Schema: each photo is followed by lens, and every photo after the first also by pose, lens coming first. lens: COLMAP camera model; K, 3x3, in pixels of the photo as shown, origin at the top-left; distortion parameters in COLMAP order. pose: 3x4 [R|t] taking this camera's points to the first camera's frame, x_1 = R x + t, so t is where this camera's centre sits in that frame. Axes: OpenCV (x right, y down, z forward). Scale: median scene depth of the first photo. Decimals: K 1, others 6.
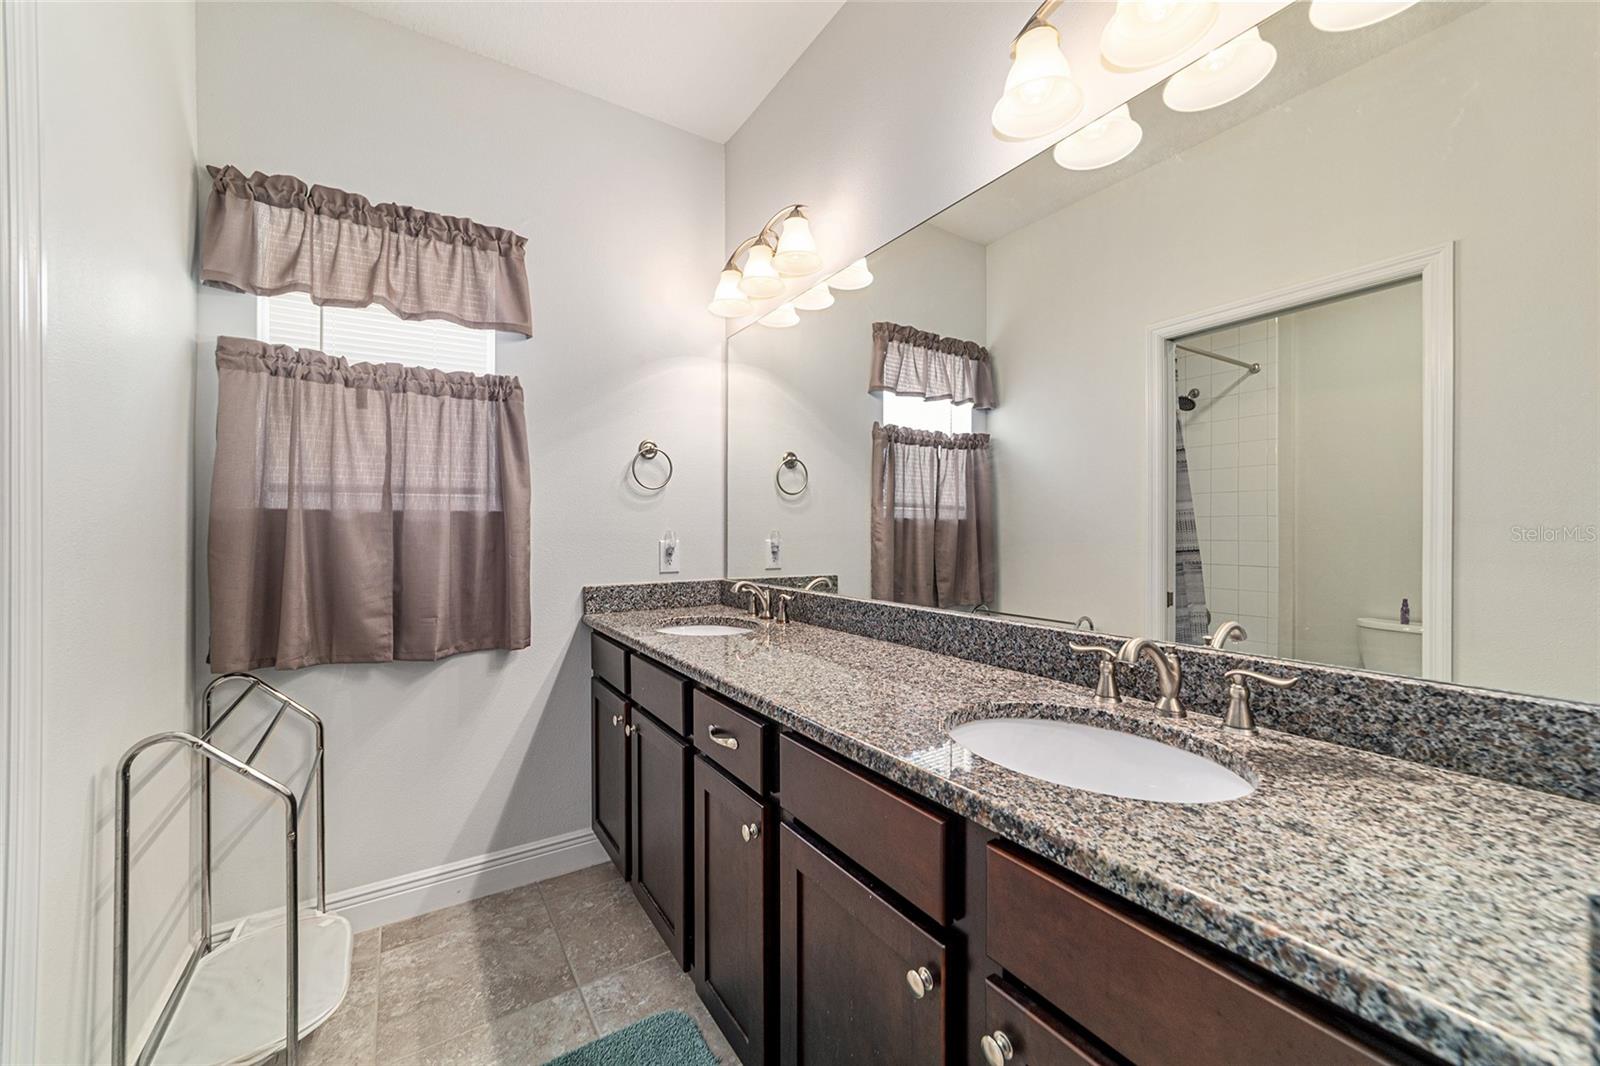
lens RADIAL K [[620.2, 0, 798.8], [0, 620.2, 528.1], [0, 0, 1]] dist [-0.013752, 0.005126]
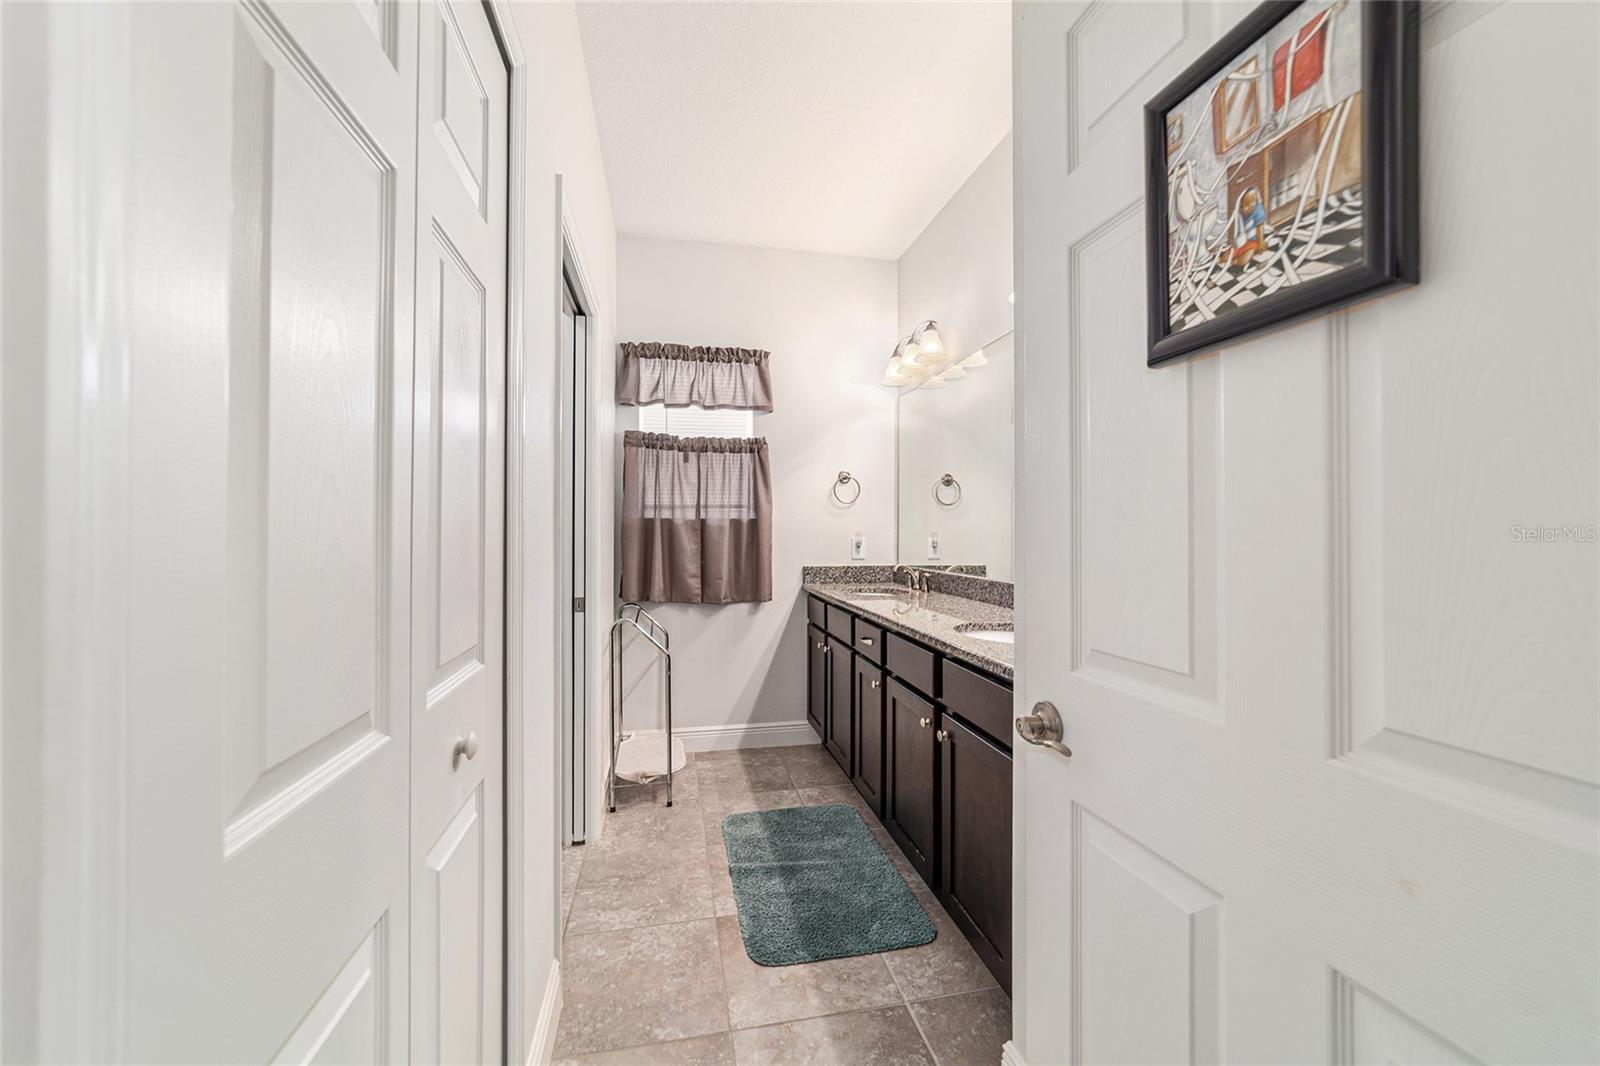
lens RADIAL K [[620.2, 0, 797.2], [0, 620.2, 526.8], [0, 0, 1]] dist [-0.013752, 0.005126]
pose [[0.934501, 0.002706, -0.355951, 0.233462], [-0.002899, 0.999996, -0.000010, -0.006175], [0.355949, 0.001041, 0.934505, -0.560490]]
